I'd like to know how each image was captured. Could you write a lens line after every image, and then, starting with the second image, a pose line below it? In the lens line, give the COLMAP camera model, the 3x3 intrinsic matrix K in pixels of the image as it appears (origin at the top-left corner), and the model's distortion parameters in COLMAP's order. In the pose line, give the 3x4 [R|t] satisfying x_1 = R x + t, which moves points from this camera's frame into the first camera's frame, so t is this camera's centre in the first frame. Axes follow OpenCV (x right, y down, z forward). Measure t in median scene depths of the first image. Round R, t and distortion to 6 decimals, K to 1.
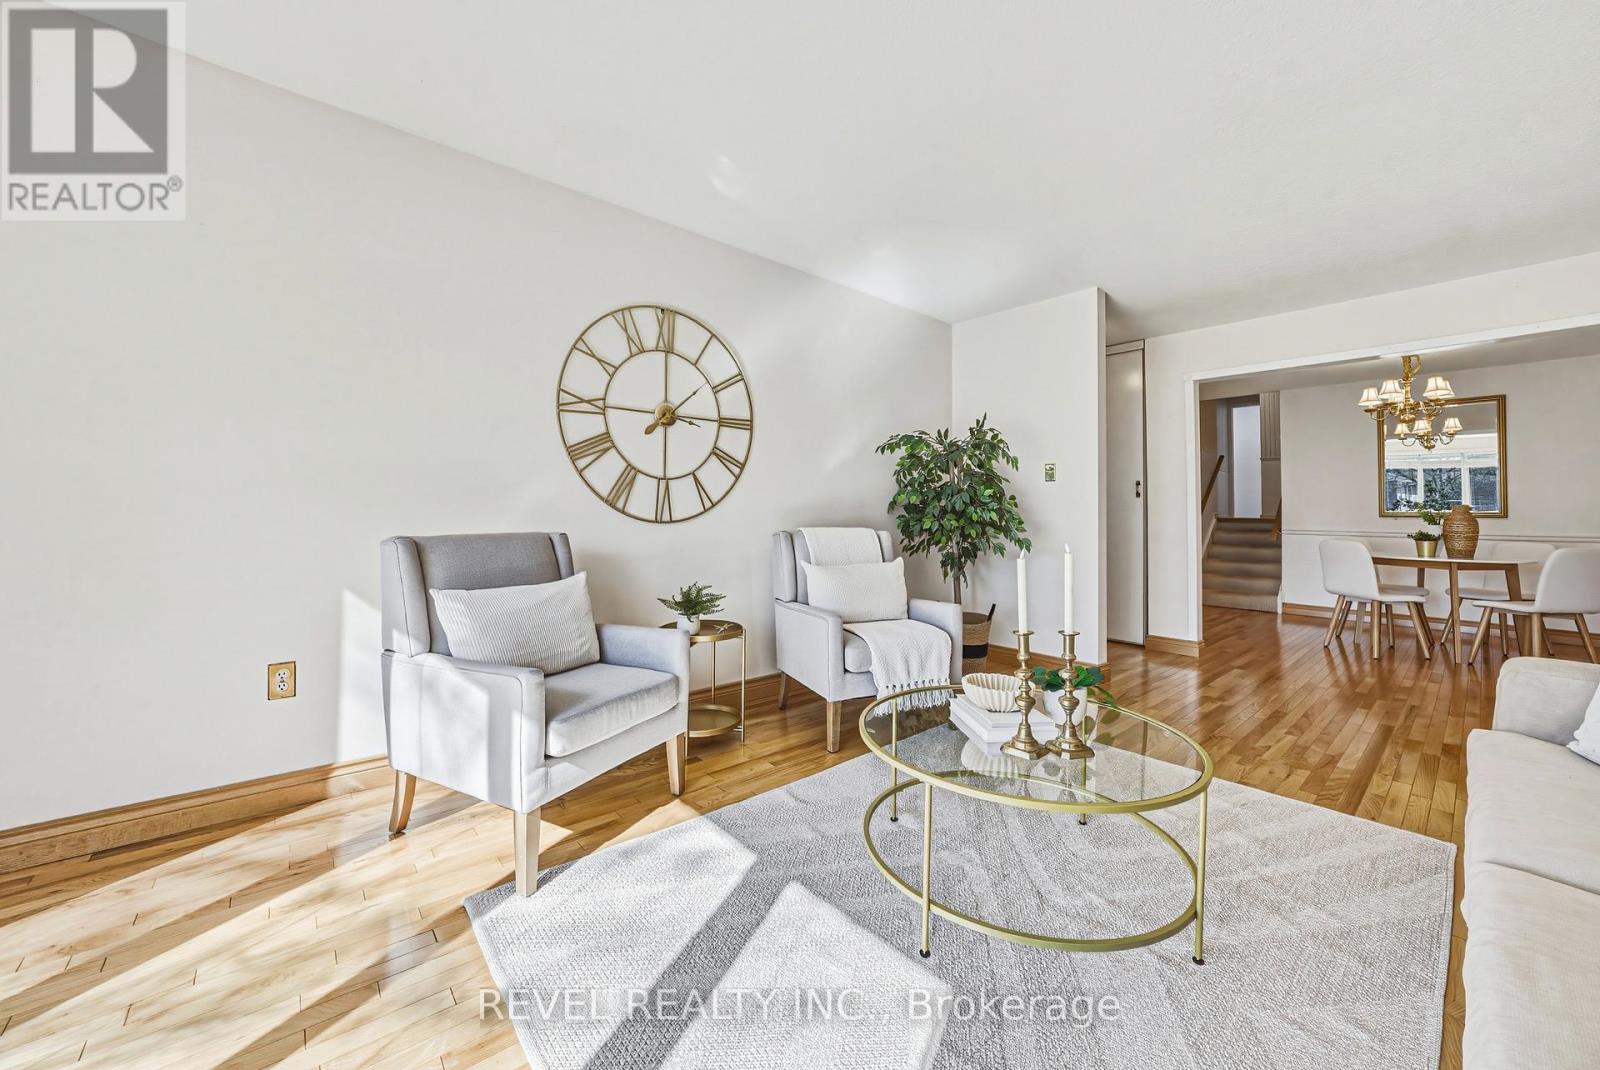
lens RADIAL K [[587.4, 0, 800.5], [0, 587.4, 527.5], [0, 0, 1]] dist [-0.001665, -0.000081]
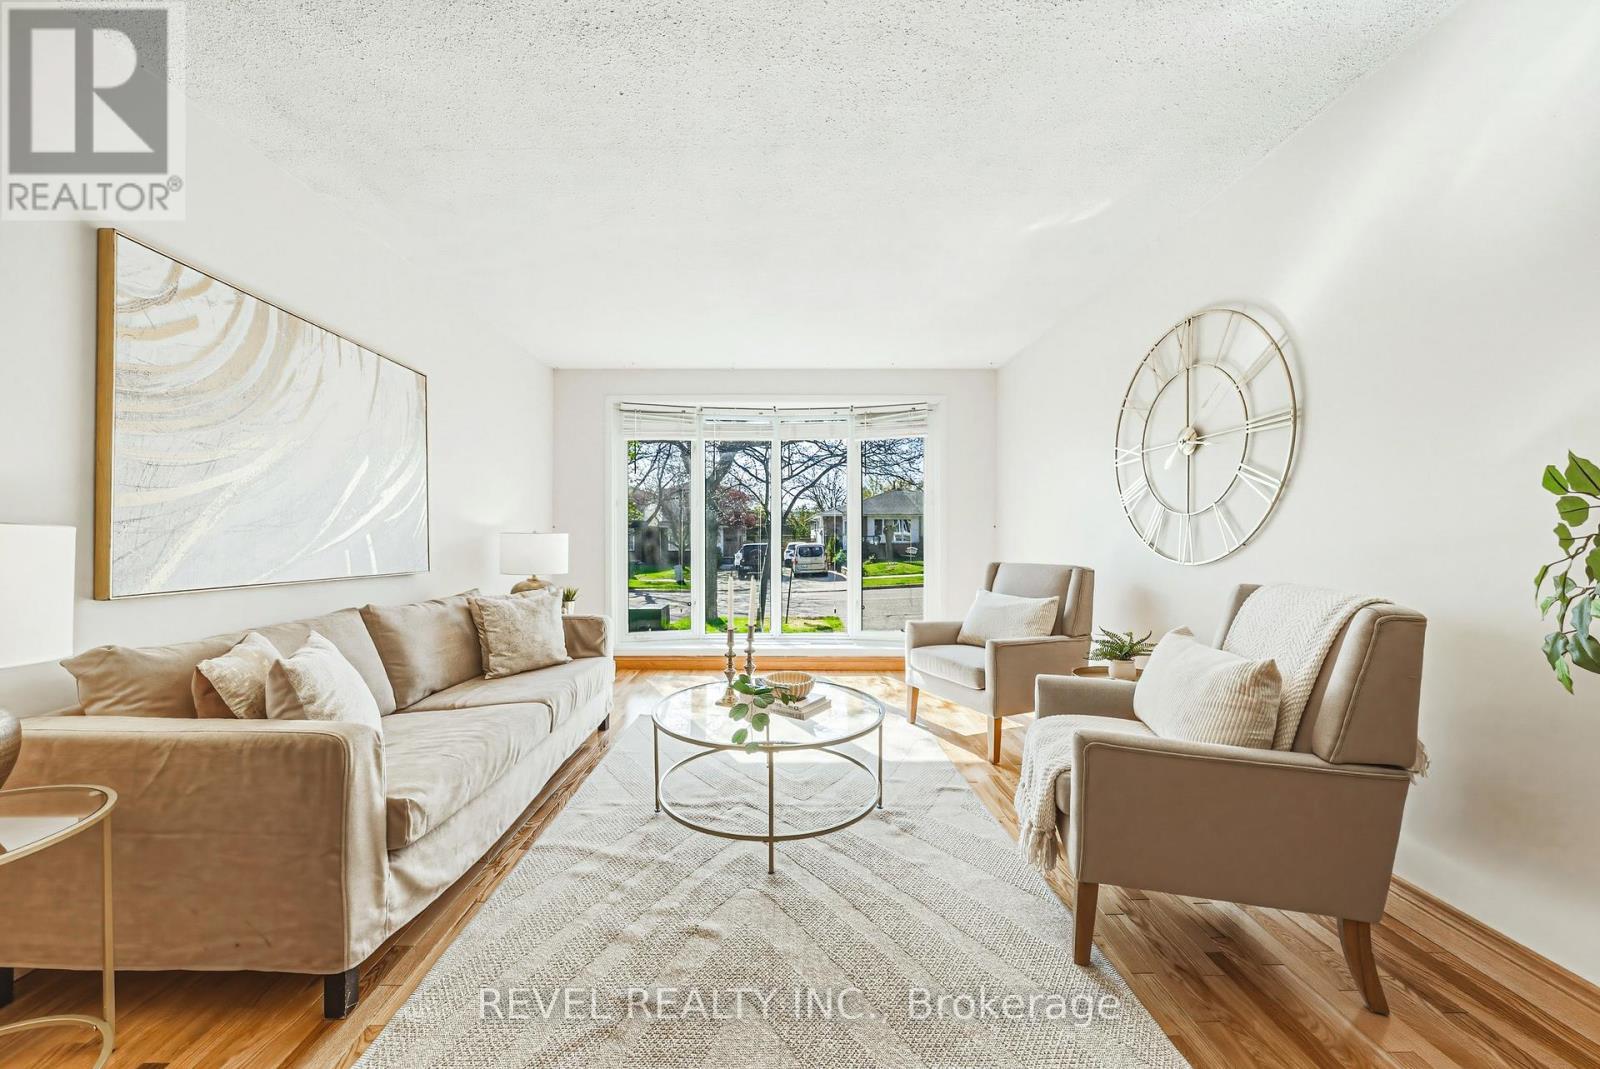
lens RADIAL K [[603.5, 0, 798.7], [0, 603.5, 532.2], [0, 0, 1]] dist [-0.001521, 0.000195]
pose [[-0.655753, -0.014150, -0.754843, 0.820510], [-0.015874, 0.999862, -0.004952, -0.042928], [0.754808, 0.008735, -0.655887, 1.142529]]
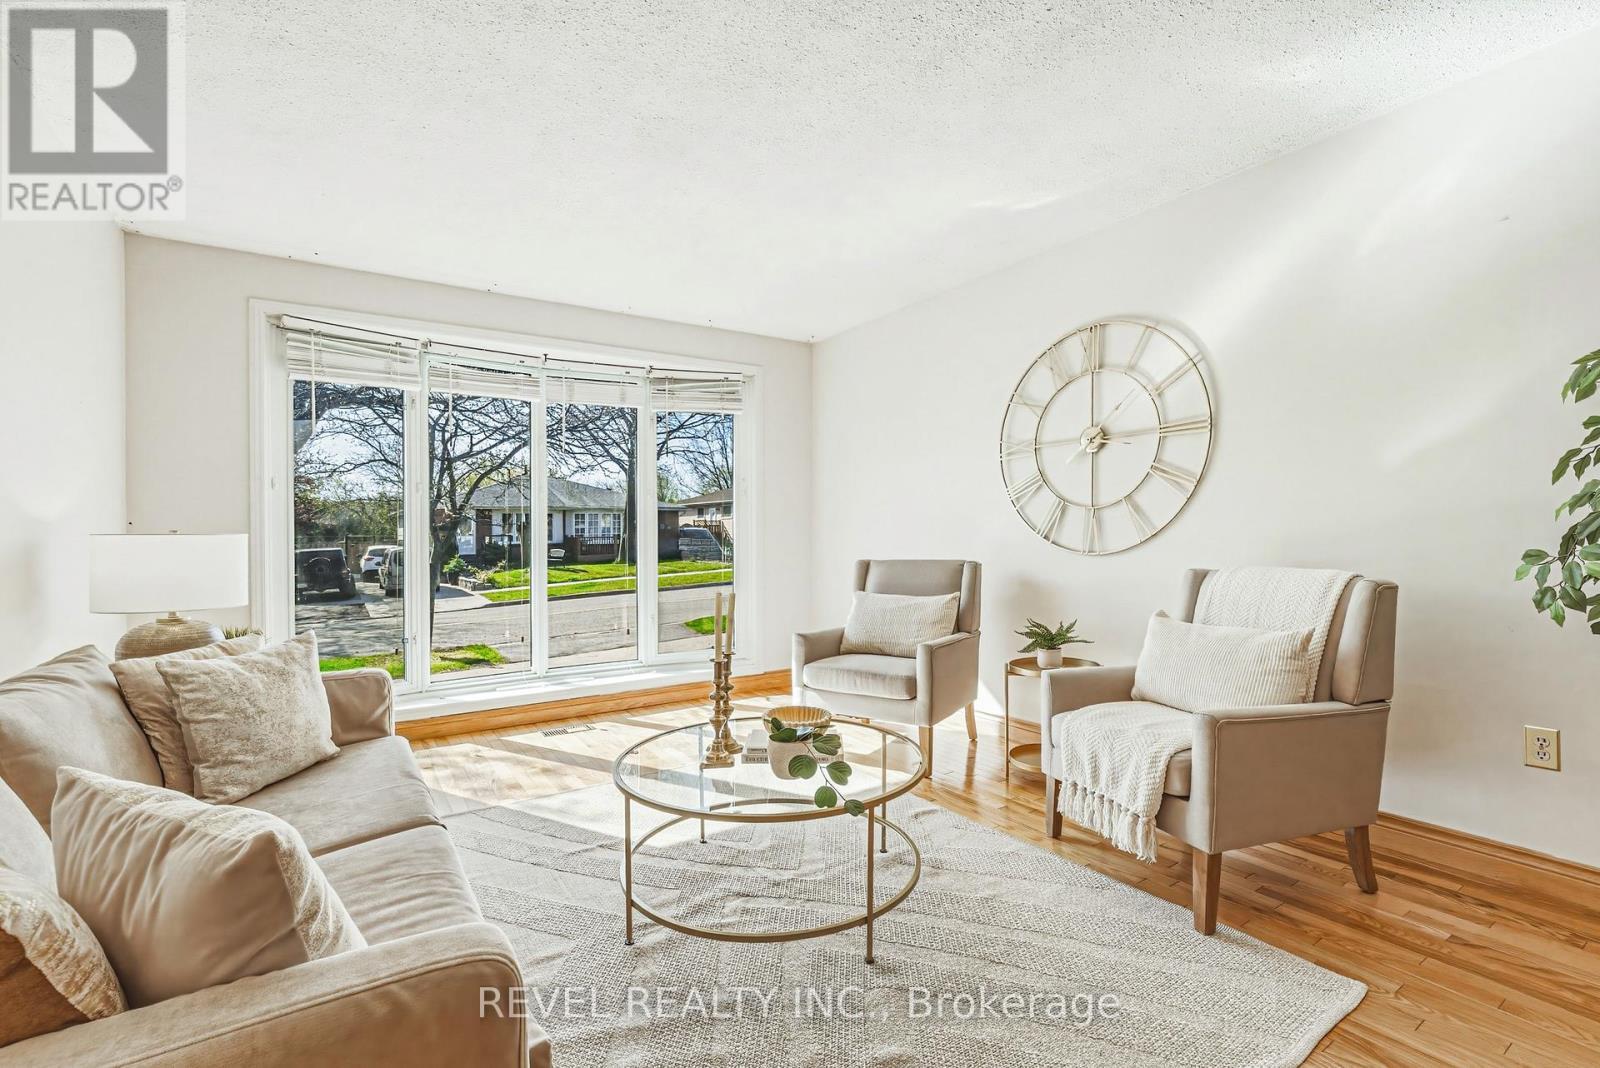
lens RADIAL K [[717.7, 0, 803.3], [0, 717.7, 540.1], [0, 0, 1]] dist [-0.000806, -0.000229]
pose [[-0.120762, 0.004323, -0.992672, 0.959286], [-0.000572, 0.999990, 0.004425, -0.035746], [0.992681, 0.001102, -0.120758, 0.675554]]
